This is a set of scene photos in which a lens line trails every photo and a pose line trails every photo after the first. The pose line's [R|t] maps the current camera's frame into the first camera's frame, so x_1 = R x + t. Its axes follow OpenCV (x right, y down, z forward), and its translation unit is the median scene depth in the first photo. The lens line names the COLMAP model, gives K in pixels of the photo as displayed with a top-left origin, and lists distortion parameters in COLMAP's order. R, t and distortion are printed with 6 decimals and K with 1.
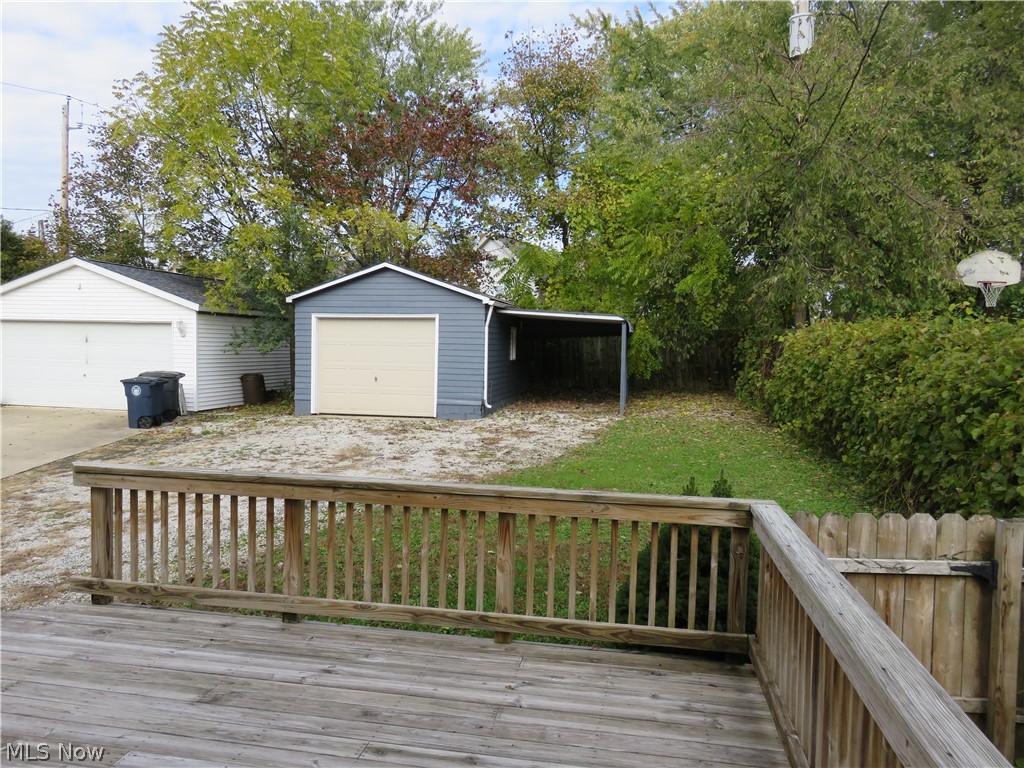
lens RADIAL K [[753.3, 0, 512.0], [0, 753.3, 384.0], [0, 0, 1]] dist [-0.002566, -0.000966]
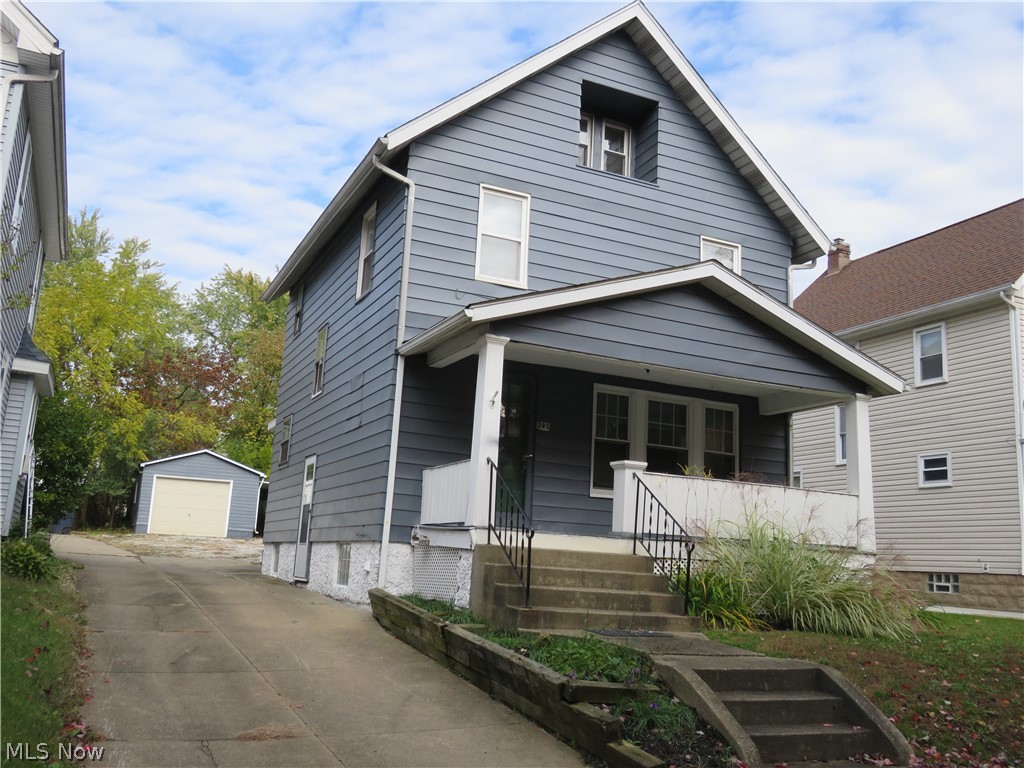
lens RADIAL K [[901.2, 0, 517.7], [0, 901.2, 389.6], [0, 0, 1]] dist [-0.033323, 0.003227]
pose [[0.820039, 0.131324, 0.557037, -0.763047], [-0.006040, 0.975249, -0.221028, 0.167134], [-0.572276, 0.177887, 0.800535, -1.153408]]
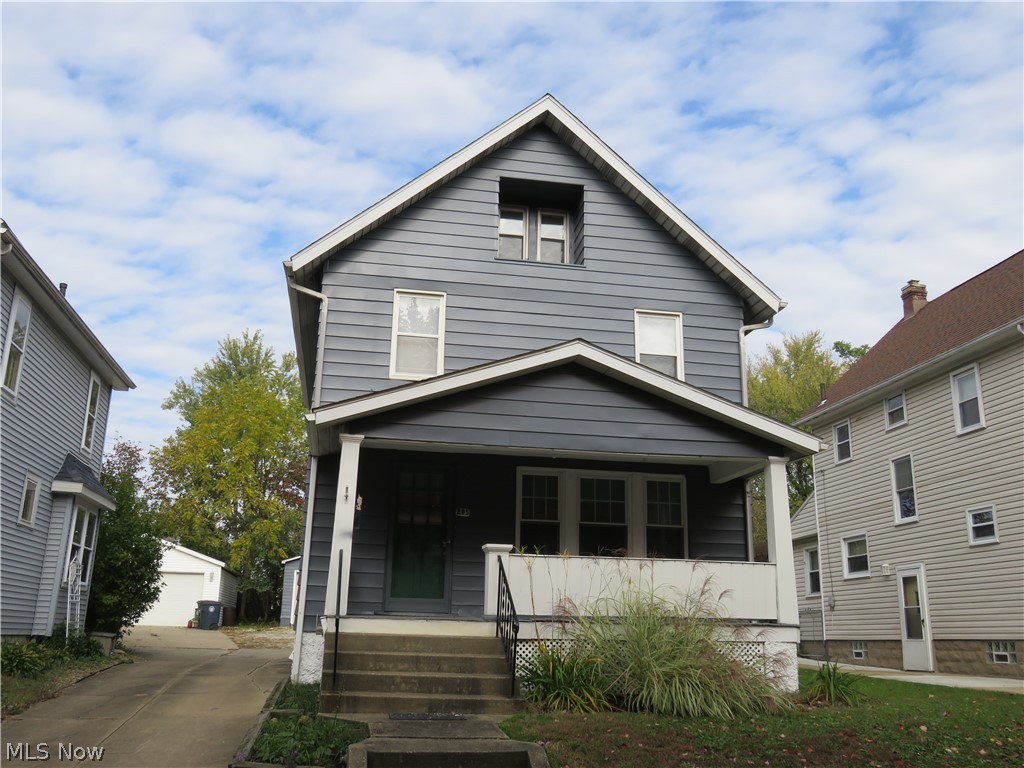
lens RADIAL K [[901.2, 0, 517.7], [0, 901.2, 389.6], [0, 0, 1]] dist [-0.033323, 0.003227]
pose [[0.935300, 0.091969, 0.341695, -0.557936], [0.017560, 0.952381, -0.304405, 0.167328], [-0.353420, 0.290711, 0.889147, -1.295147]]
